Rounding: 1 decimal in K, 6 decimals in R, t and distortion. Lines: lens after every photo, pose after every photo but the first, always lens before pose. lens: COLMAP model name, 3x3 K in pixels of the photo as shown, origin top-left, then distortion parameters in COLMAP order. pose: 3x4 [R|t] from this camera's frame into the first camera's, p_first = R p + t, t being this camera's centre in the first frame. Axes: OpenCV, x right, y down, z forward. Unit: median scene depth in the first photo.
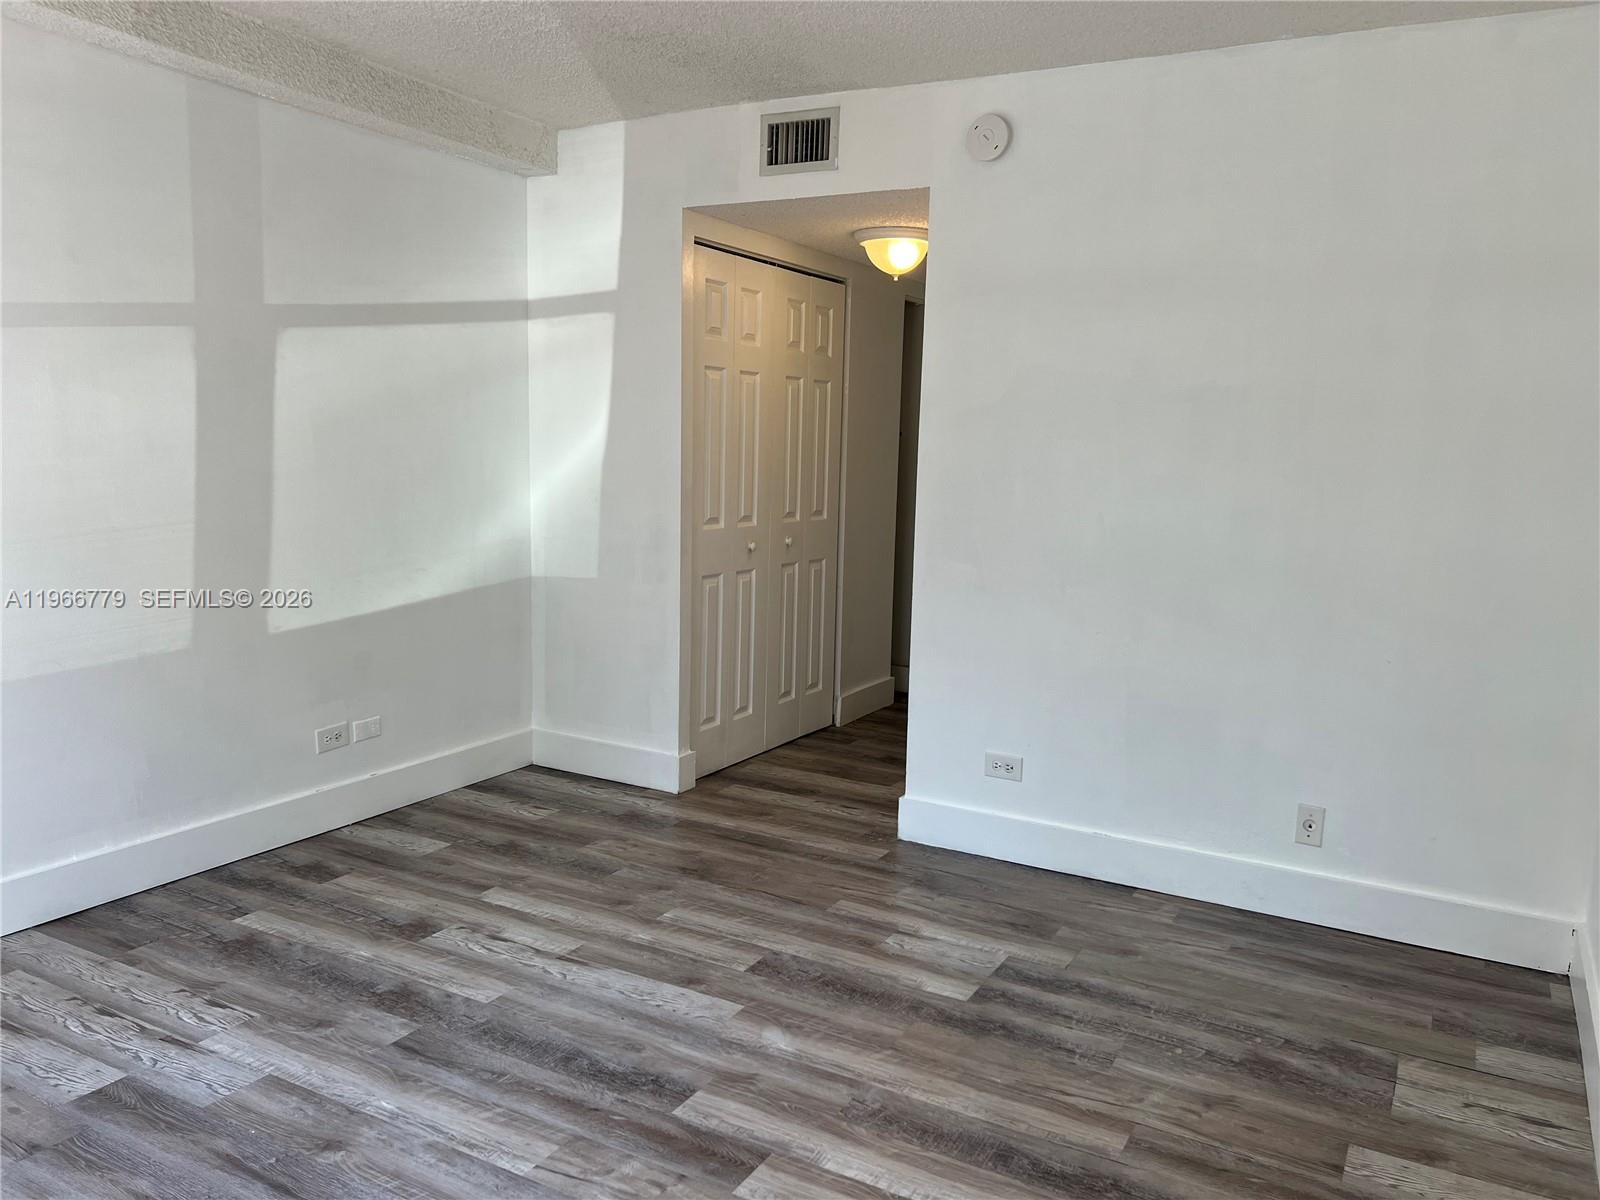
lens RADIAL K [[1217.0, 0, 795.6], [0, 1217.0, 600.4], [0, 0, 1]] dist [0.062911, -0.064602]
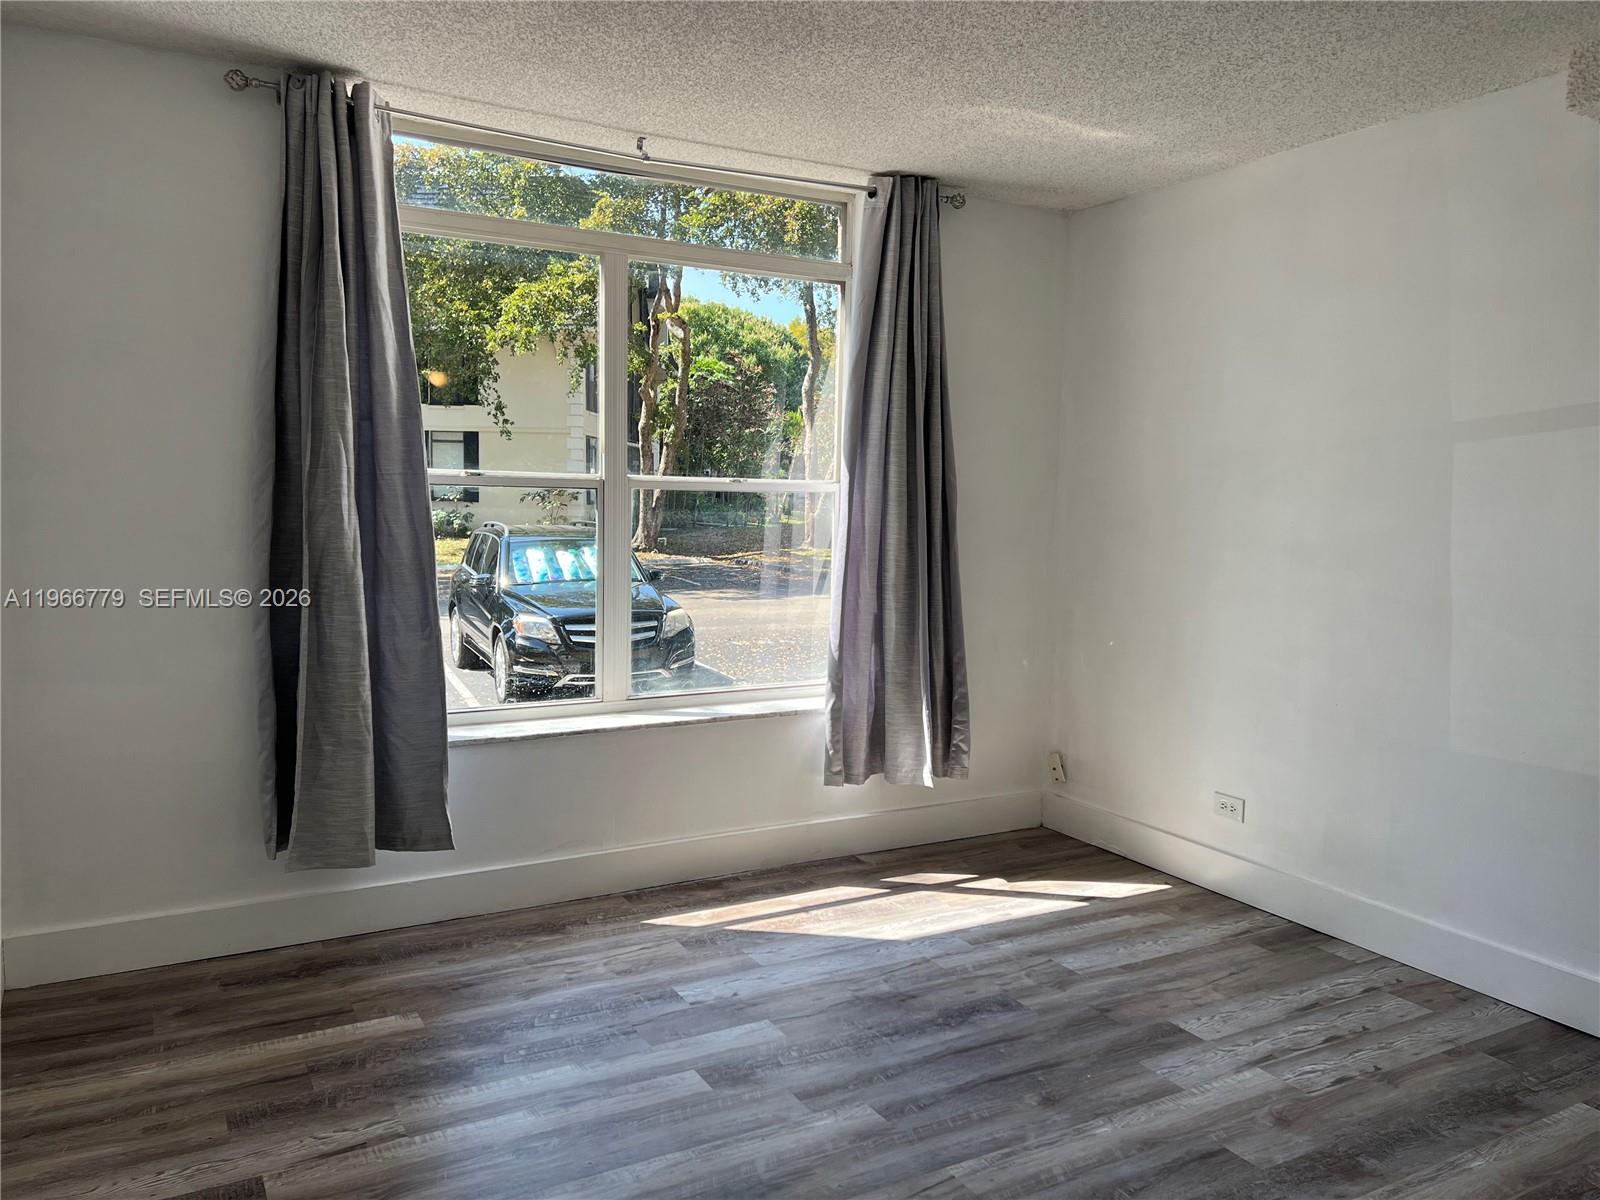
lens RADIAL K [[1212.6, 0, 800.0], [0, 1212.6, 600.0], [0, 0, 1]] dist [0.047023, -0.052160]
pose [[-0.514752, 0.043658, -0.856227, 0.543788], [-0.147109, 0.979393, 0.138378, -0.118512], [0.844624, 0.197189, -0.497722, 0.951143]]
